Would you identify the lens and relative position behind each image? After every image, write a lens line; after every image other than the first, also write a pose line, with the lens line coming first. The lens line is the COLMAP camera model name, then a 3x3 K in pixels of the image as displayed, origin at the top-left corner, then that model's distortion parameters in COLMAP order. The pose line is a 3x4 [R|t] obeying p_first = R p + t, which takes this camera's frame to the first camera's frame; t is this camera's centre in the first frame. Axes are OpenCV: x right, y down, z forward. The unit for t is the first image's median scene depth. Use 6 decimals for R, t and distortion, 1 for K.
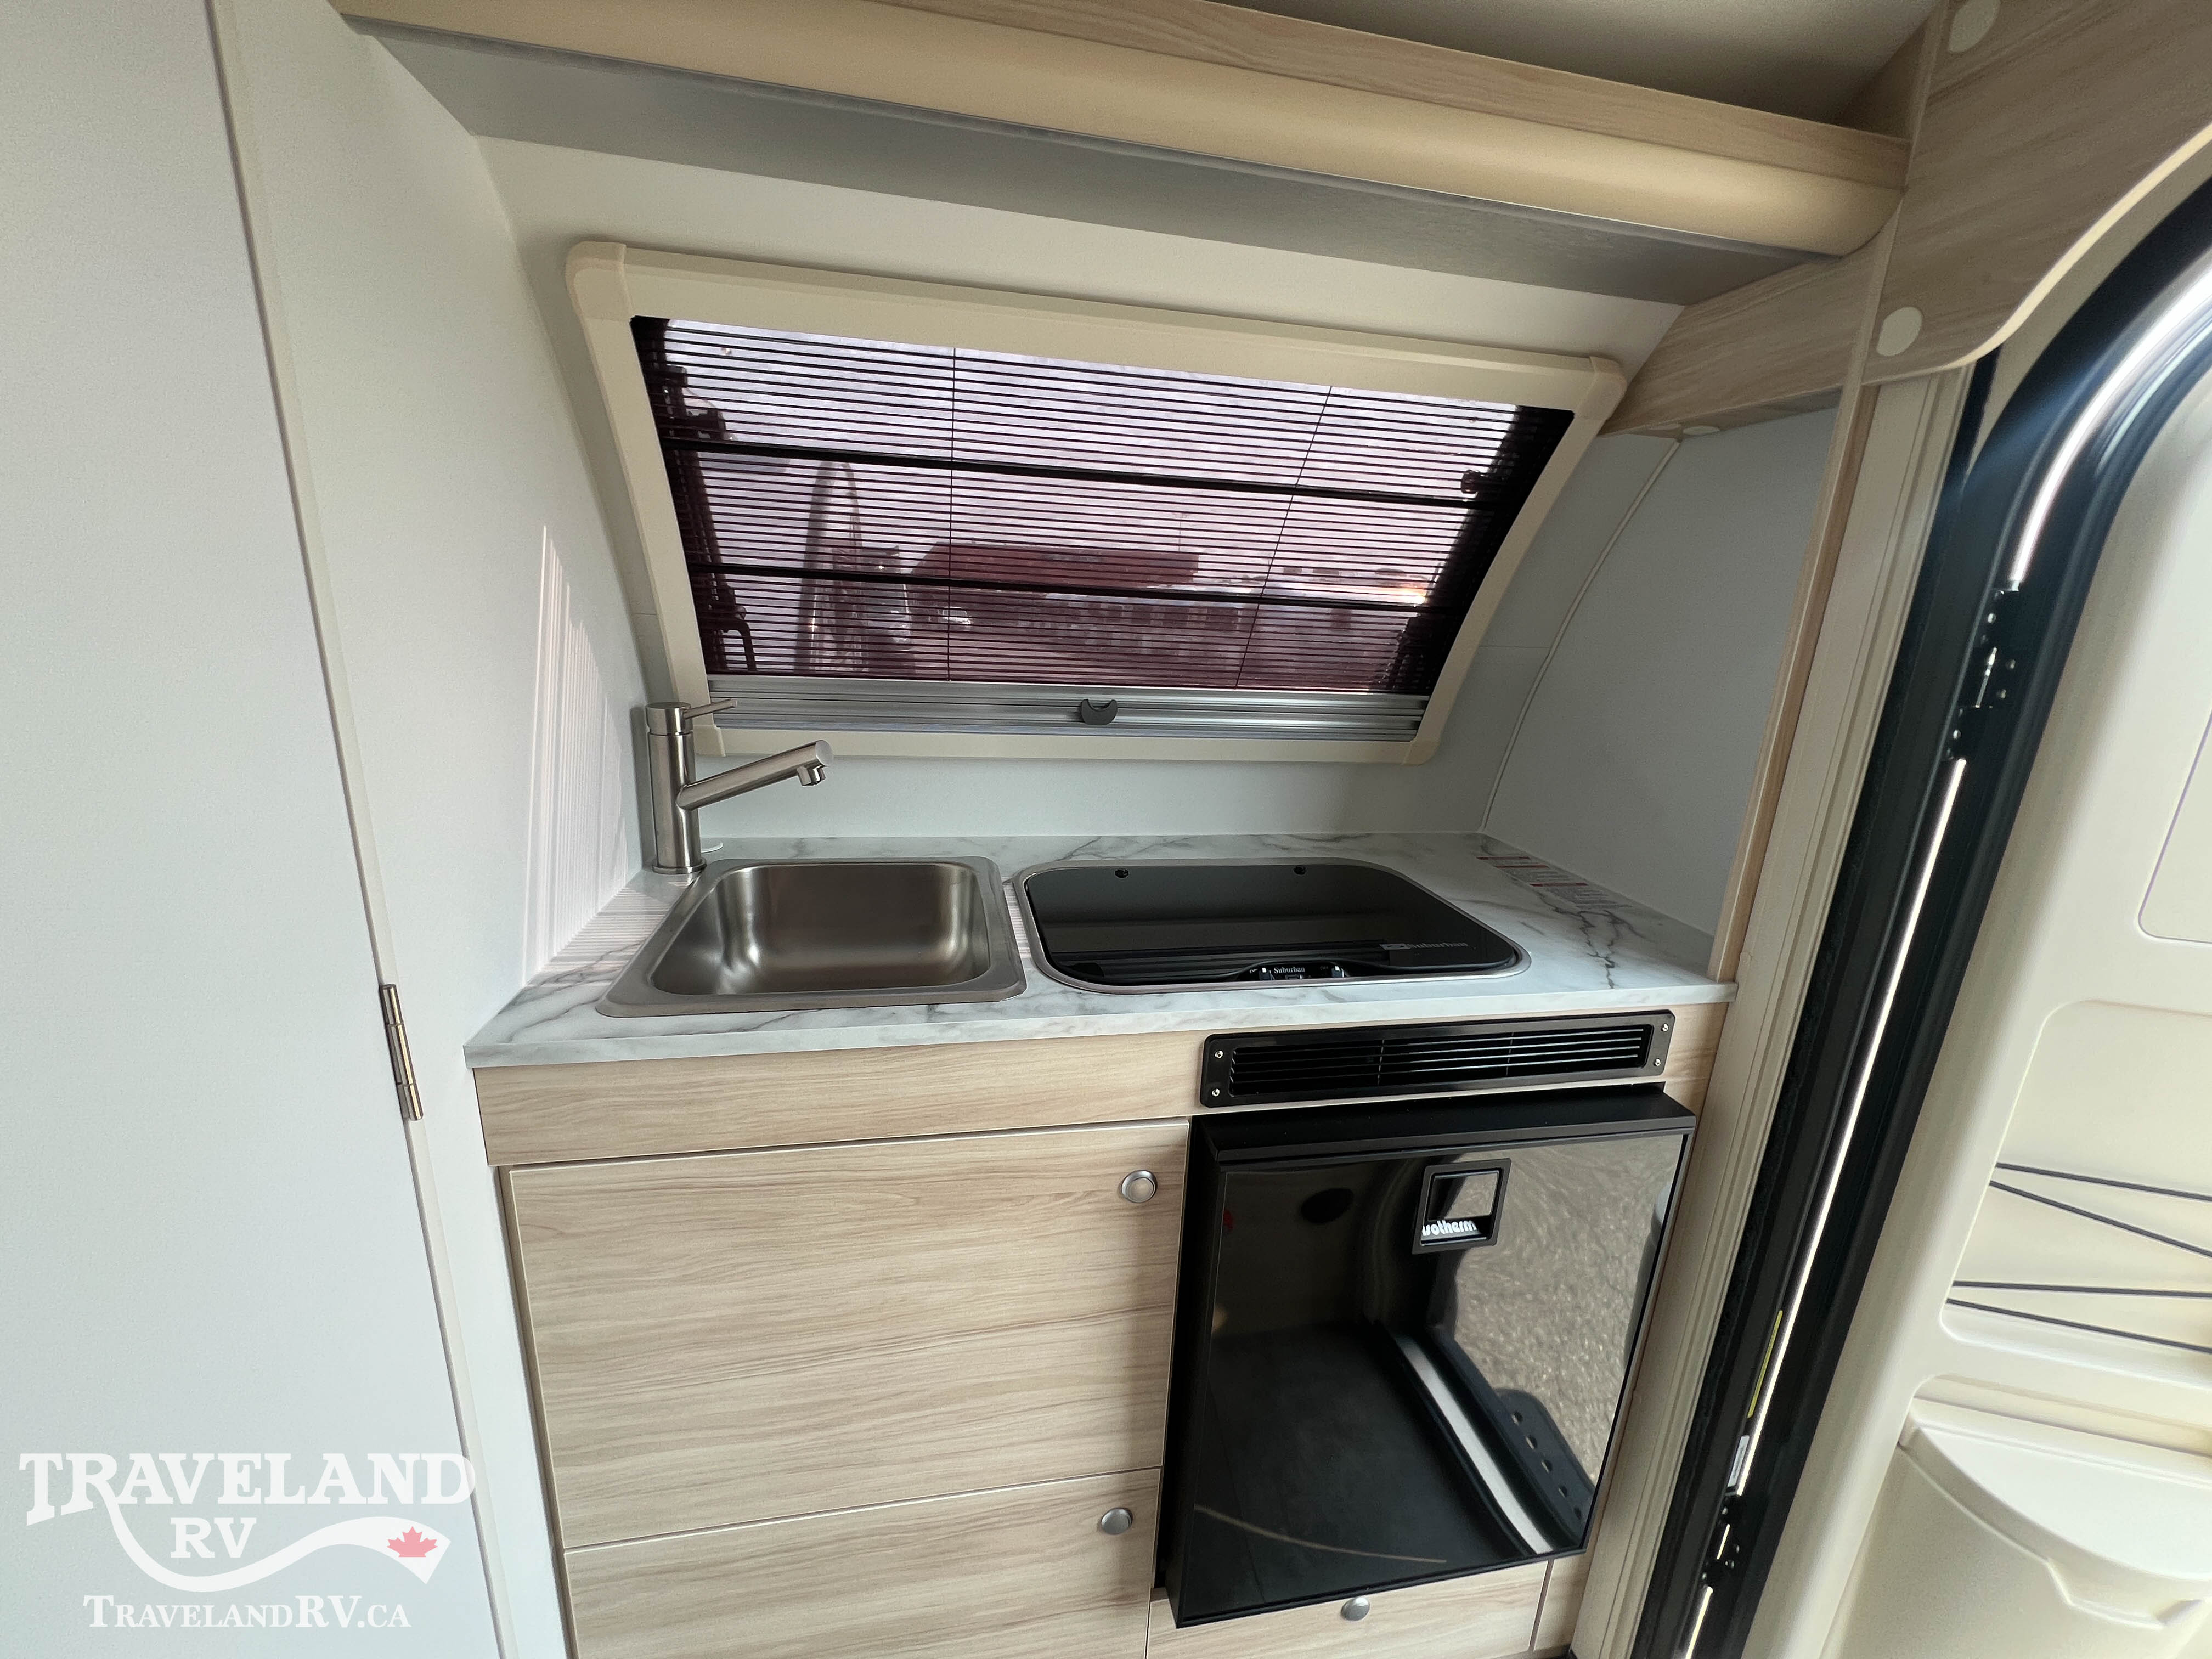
lens RADIAL K [[880.5, 0, 1106.0], [0, 880.5, 829.5], [0, 0, 1]] dist [-0.007050, 0.000065]
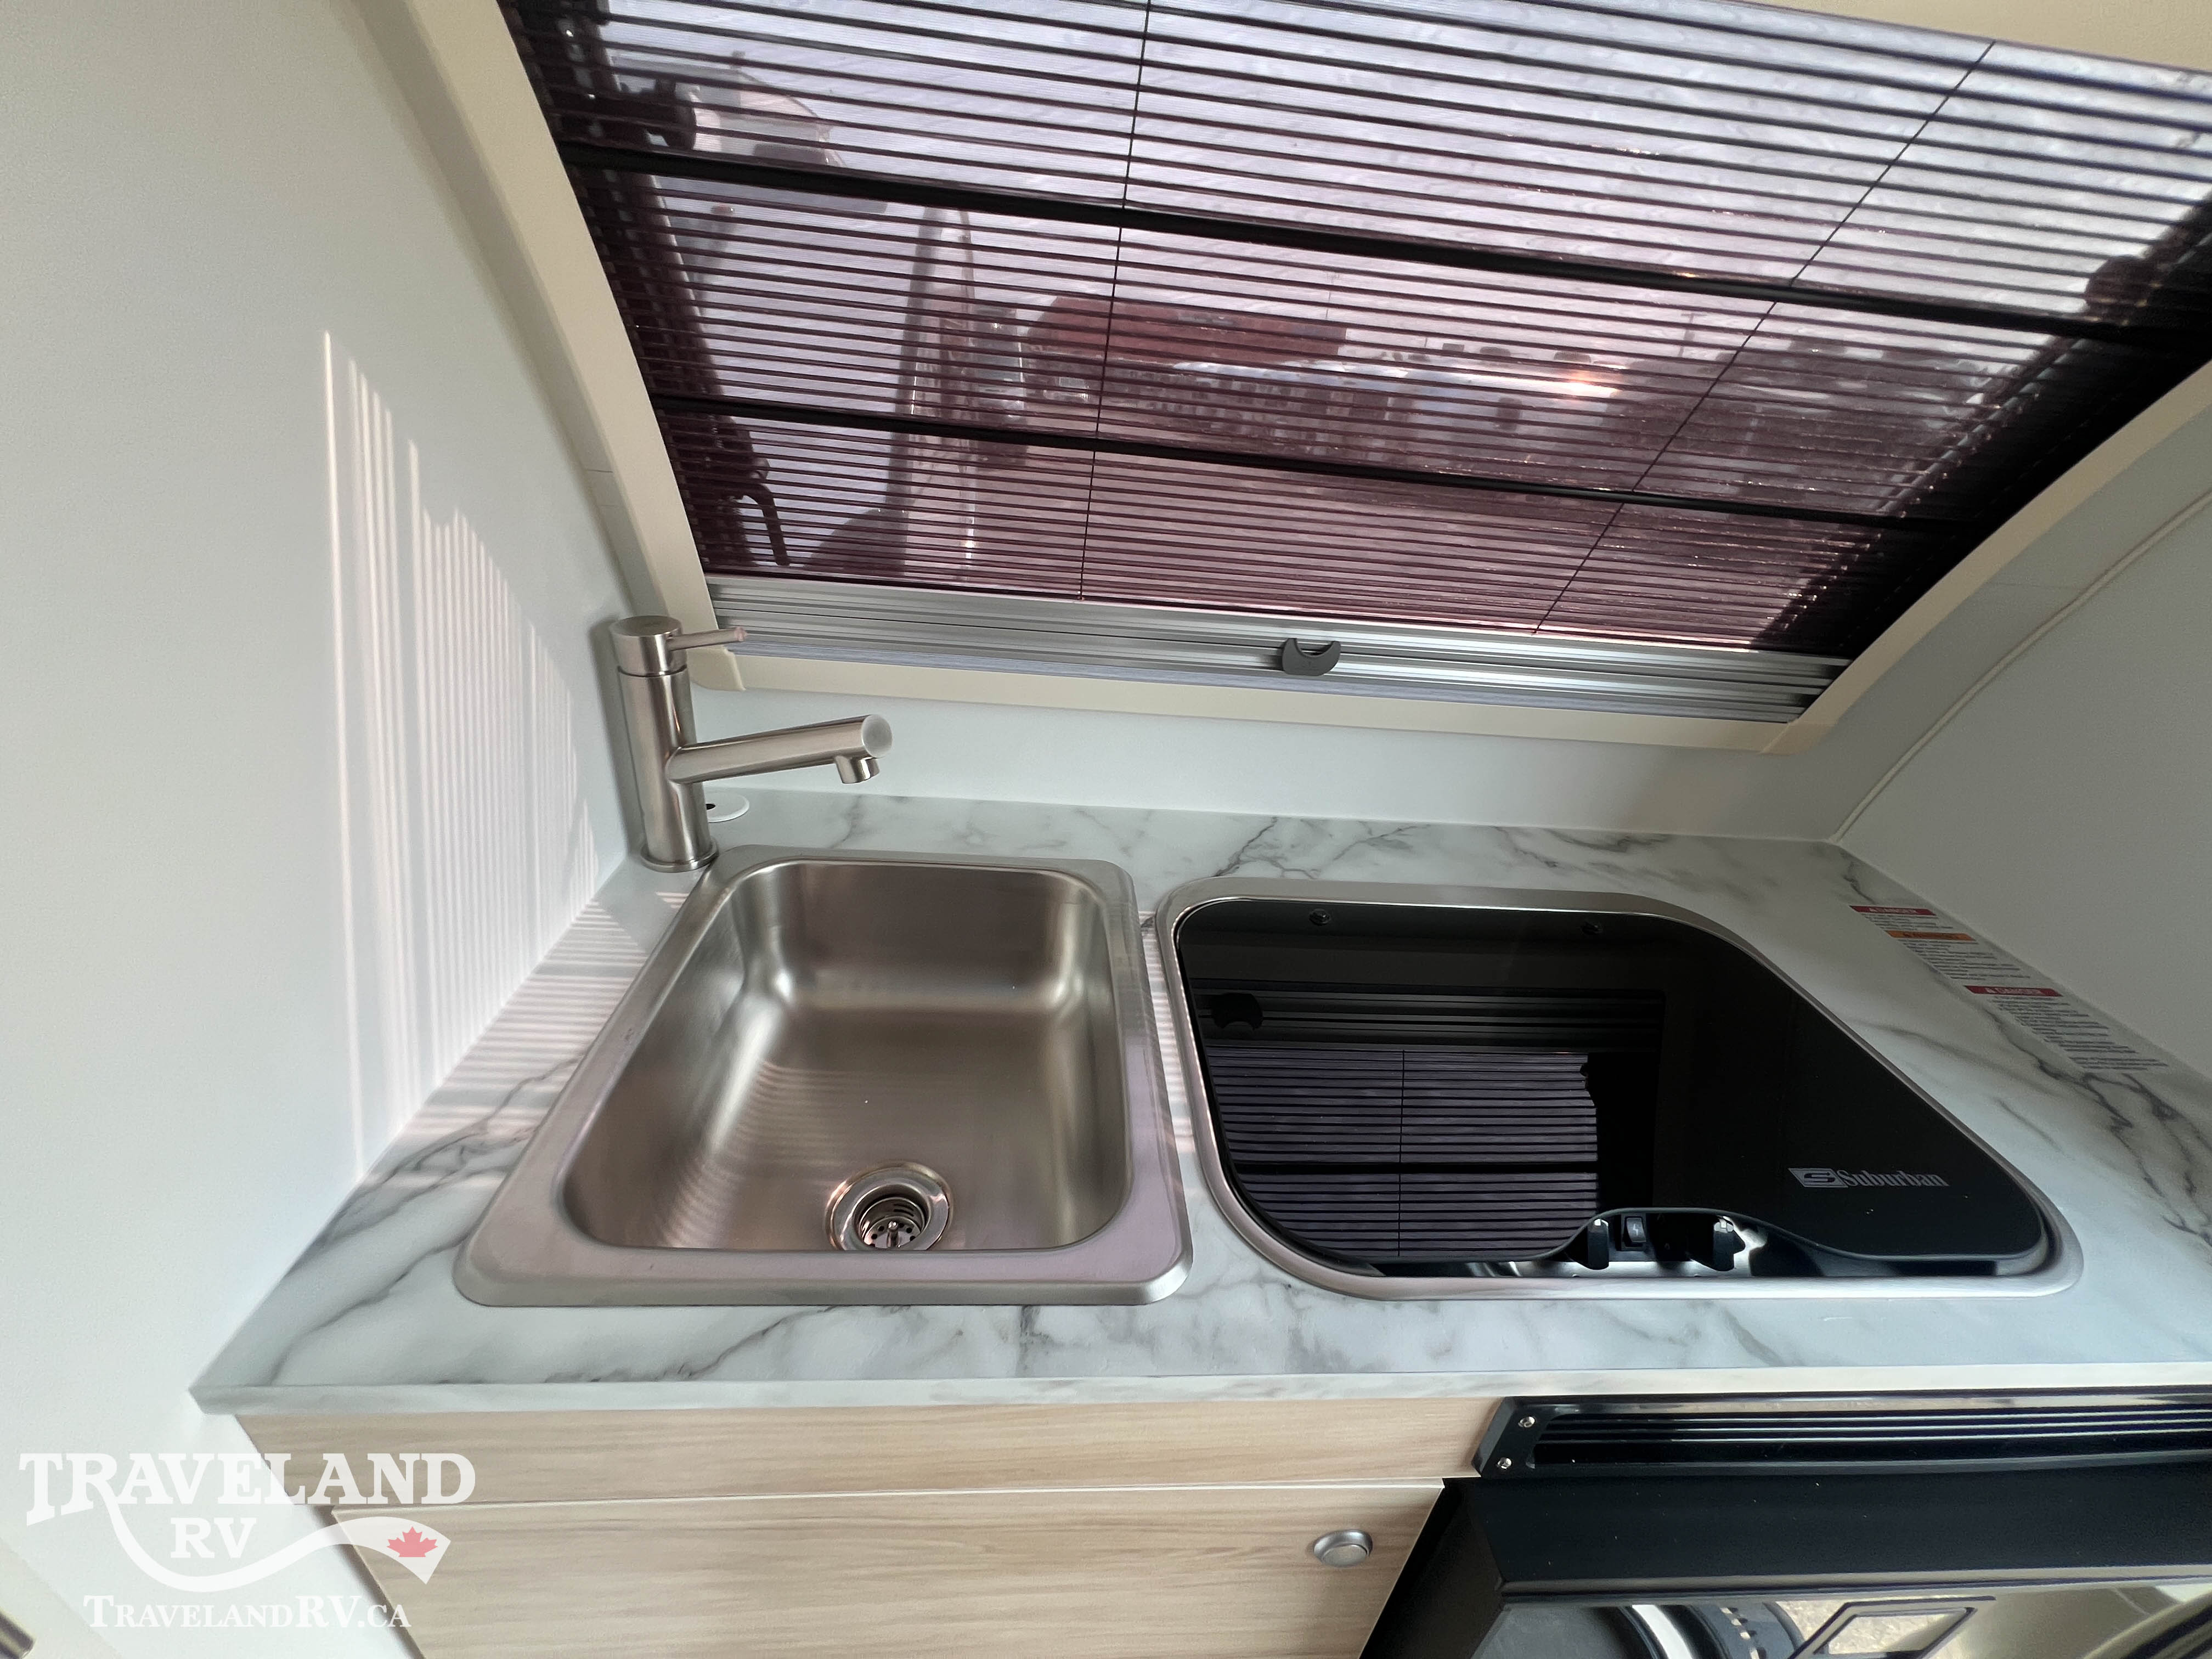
lens RADIAL K [[879.7, 0, 1105.3], [0, 879.7, 823.6], [0, 0, 1]] dist [-0.005881, 0.000085]
pose [[0.990550, 0.095982, -0.097973, -0.090552], [-0.072383, 0.972585, 0.220994, -0.165175], [0.116498, -0.211814, 0.970342, 0.386671]]
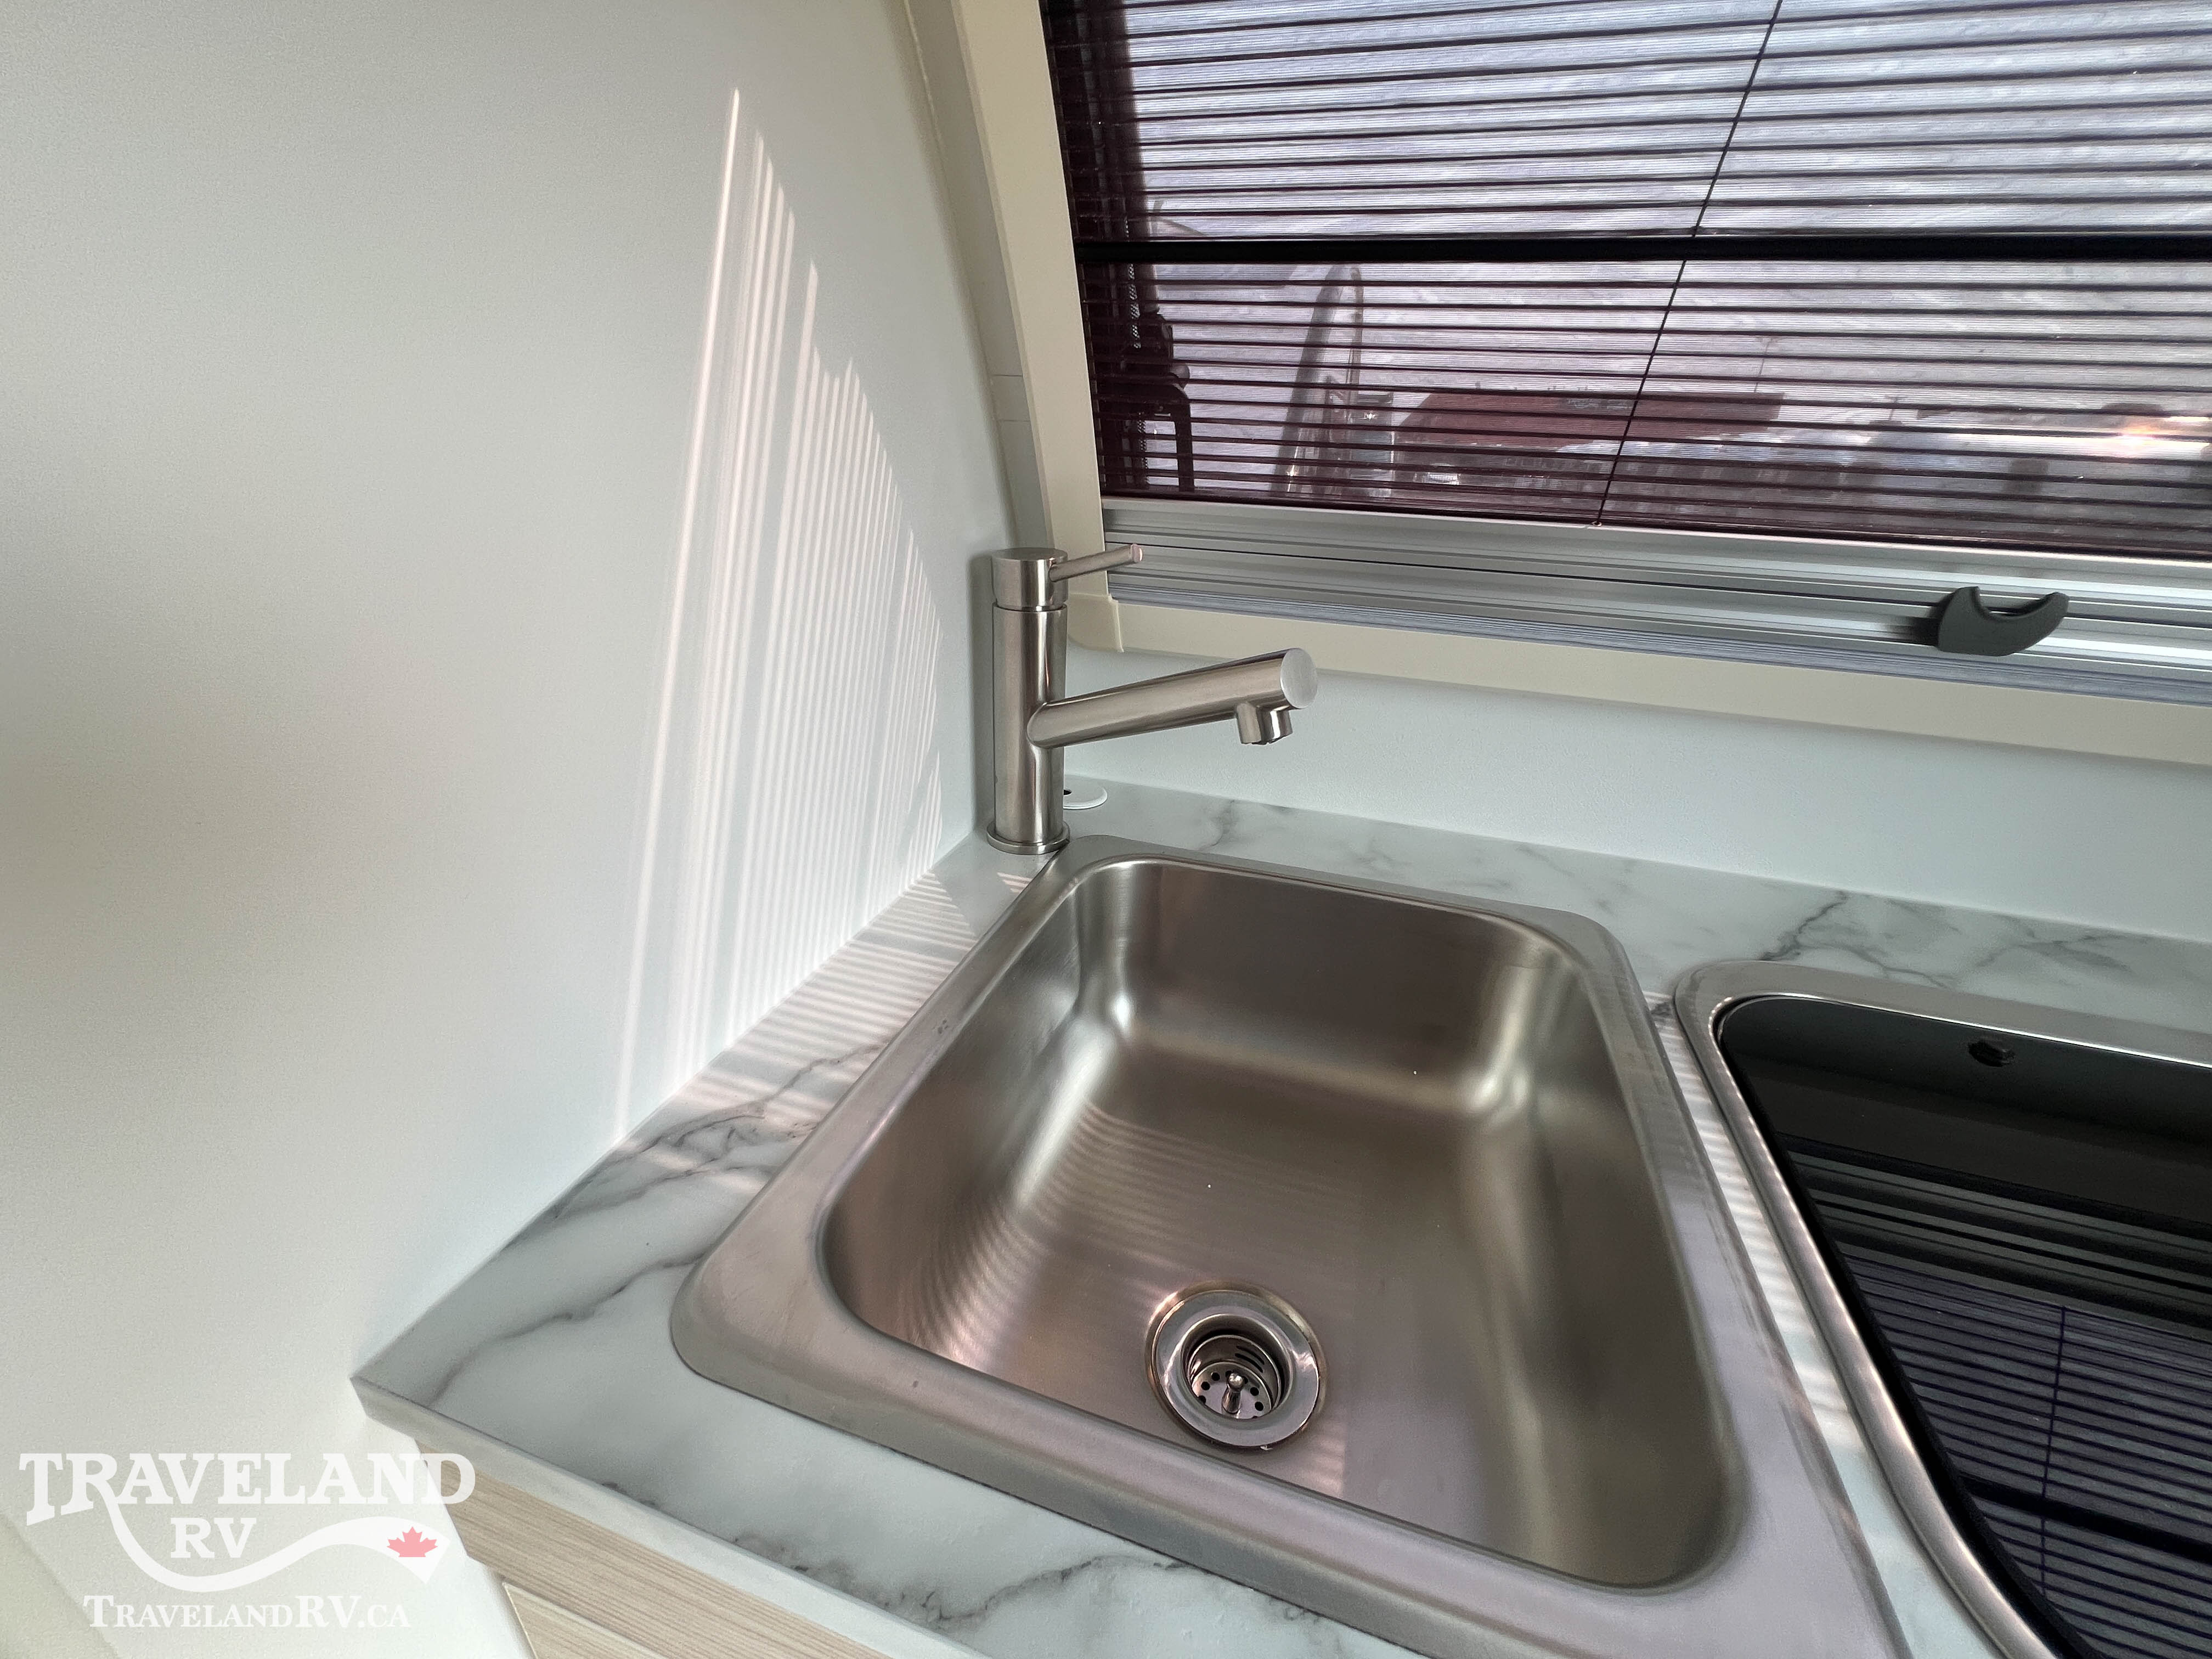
lens RADIAL K [[883.8, 0, 1106.0], [0, 883.8, 829.5], [0, 0, 1]] dist [-0.002116, 0.000215]
pose [[0.875416, 0.182729, -0.447501, -0.181537], [-0.116874, 0.978340, 0.170855, -0.072783], [0.469028, -0.097268, 0.877811, 0.524910]]
